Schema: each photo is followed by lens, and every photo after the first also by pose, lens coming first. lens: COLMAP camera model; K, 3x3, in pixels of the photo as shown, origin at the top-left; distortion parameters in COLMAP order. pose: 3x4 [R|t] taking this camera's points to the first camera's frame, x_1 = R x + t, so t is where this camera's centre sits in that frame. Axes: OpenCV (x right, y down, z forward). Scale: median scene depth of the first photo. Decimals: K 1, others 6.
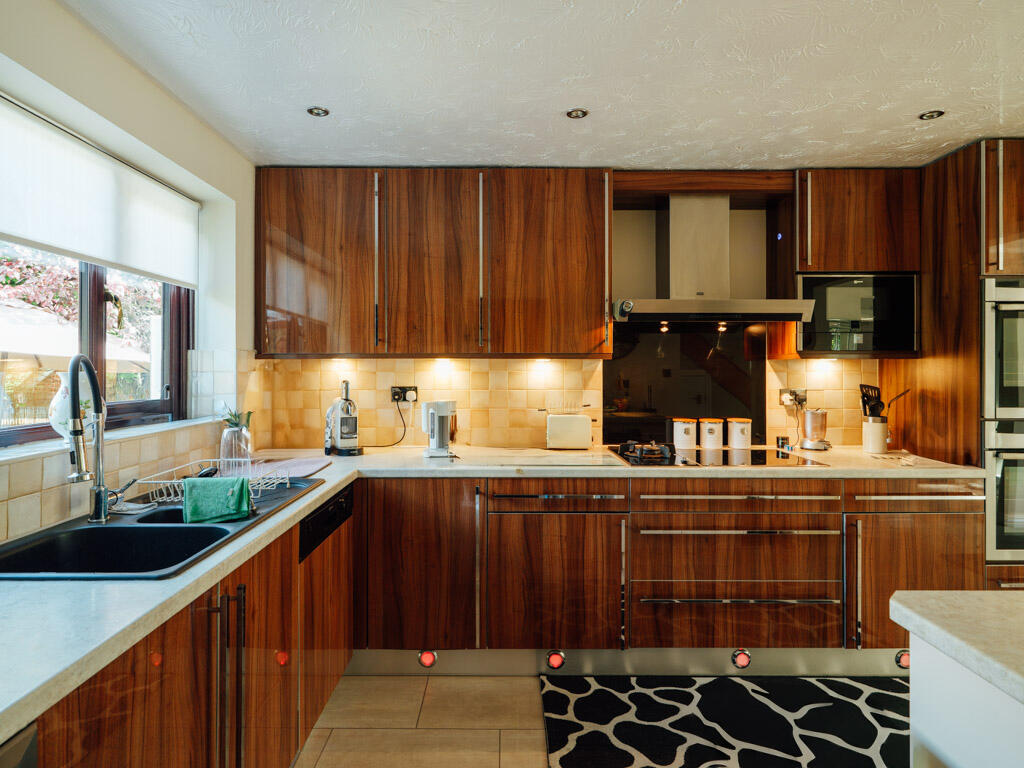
lens RADIAL K [[557.3, 0, 500.9], [0, 557.3, 365.9], [0, 0, 1]] dist [0.005689, -0.005050]
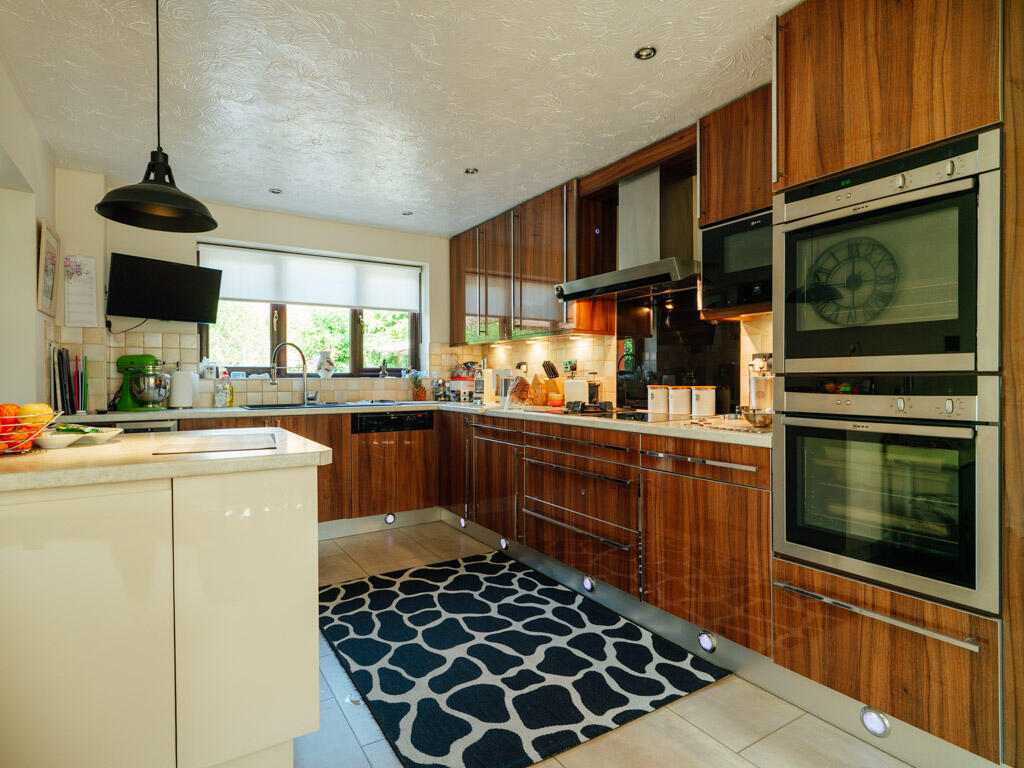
lens RADIAL K [[557.3, 0, 517.7], [0, 557.3, 378.0], [0, 0, 1]] dist [0.005689, -0.005050]
pose [[0.536176, -0.001573, -0.844105, 1.373404], [0.009941, 0.999941, 0.004451, 0.095206], [0.844048, -0.010777, 0.536160, 0.270005]]
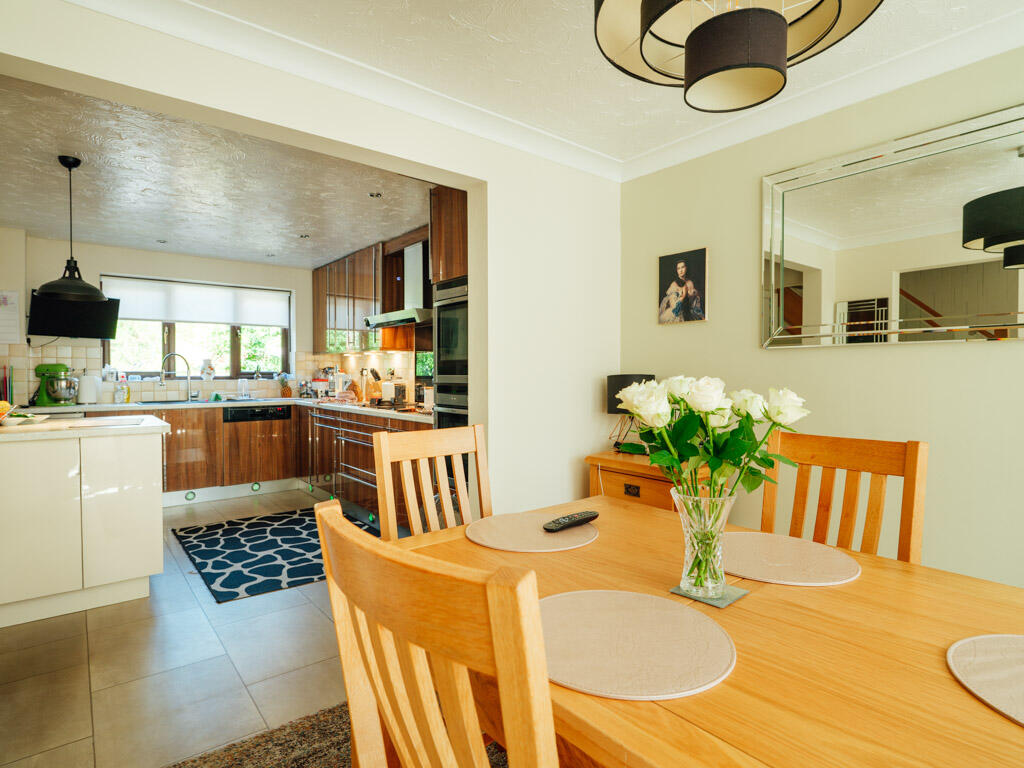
lens RADIAL K [[557.3, 0, 504.3], [0, 557.3, 376.6], [0, 0, 1]] dist [0.005689, -0.005050]
pose [[0.614303, 0.003719, -0.789062, 2.143279], [0.007972, 0.999909, 0.010918, 0.065059], [0.789030, -0.012997, 0.614217, 0.262066]]
